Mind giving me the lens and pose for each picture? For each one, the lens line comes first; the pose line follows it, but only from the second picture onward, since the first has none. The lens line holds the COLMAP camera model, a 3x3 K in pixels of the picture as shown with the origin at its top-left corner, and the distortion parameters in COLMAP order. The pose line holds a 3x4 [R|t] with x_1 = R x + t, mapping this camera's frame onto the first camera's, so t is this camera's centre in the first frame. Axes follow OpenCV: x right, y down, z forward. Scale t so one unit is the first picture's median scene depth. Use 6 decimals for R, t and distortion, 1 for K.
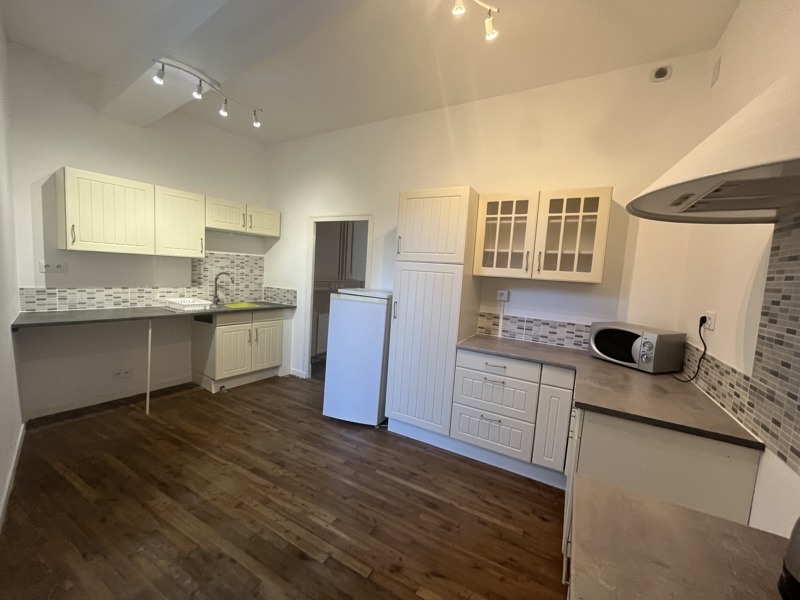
lens RADIAL K [[324.1, 0, 400.4], [0, 324.1, 299.2], [0, 0, 1]] dist [0.001840, 0.000134]
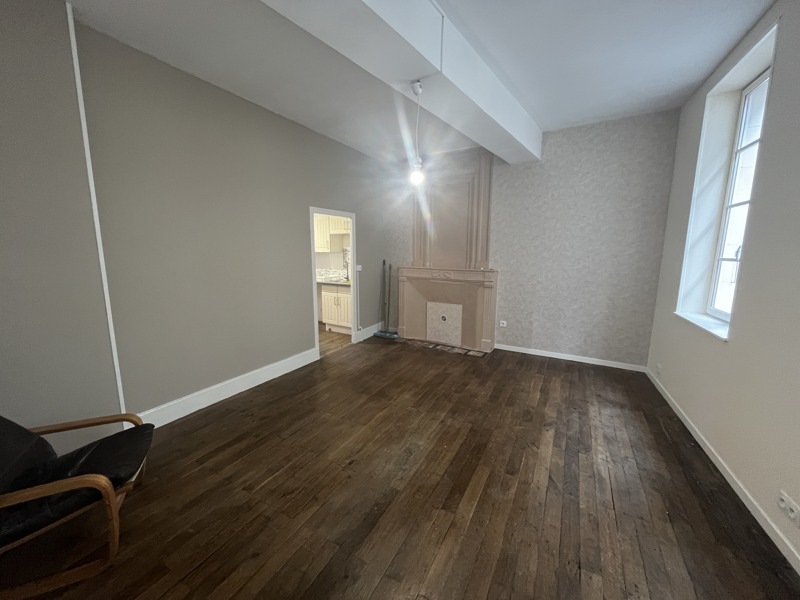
lens RADIAL K [[324.1, 0, 397.0], [0, 324.1, 301.1], [0, 0, 1]] dist [0.001840, 0.000134]
pose [[0.011823, 0.097230, -0.995192, 1.090731], [-0.091935, 0.991152, 0.095743, -0.062645], [0.995695, 0.090361, 0.020657, 1.274776]]
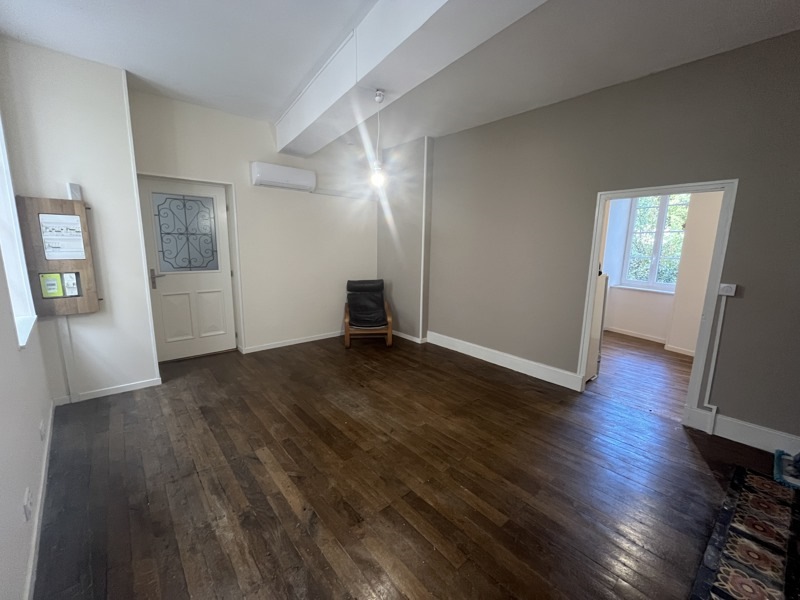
lens RADIAL K [[324.1, 0, 397.4], [0, 324.1, 299.1], [0, 0, 1]] dist [0.001840, 0.000134]
pose [[-0.938355, -0.132220, 0.319385, -0.164507], [-0.043369, 0.961685, 0.270705, -0.229337], [-0.342941, 0.240167, -0.908136, 2.211802]]
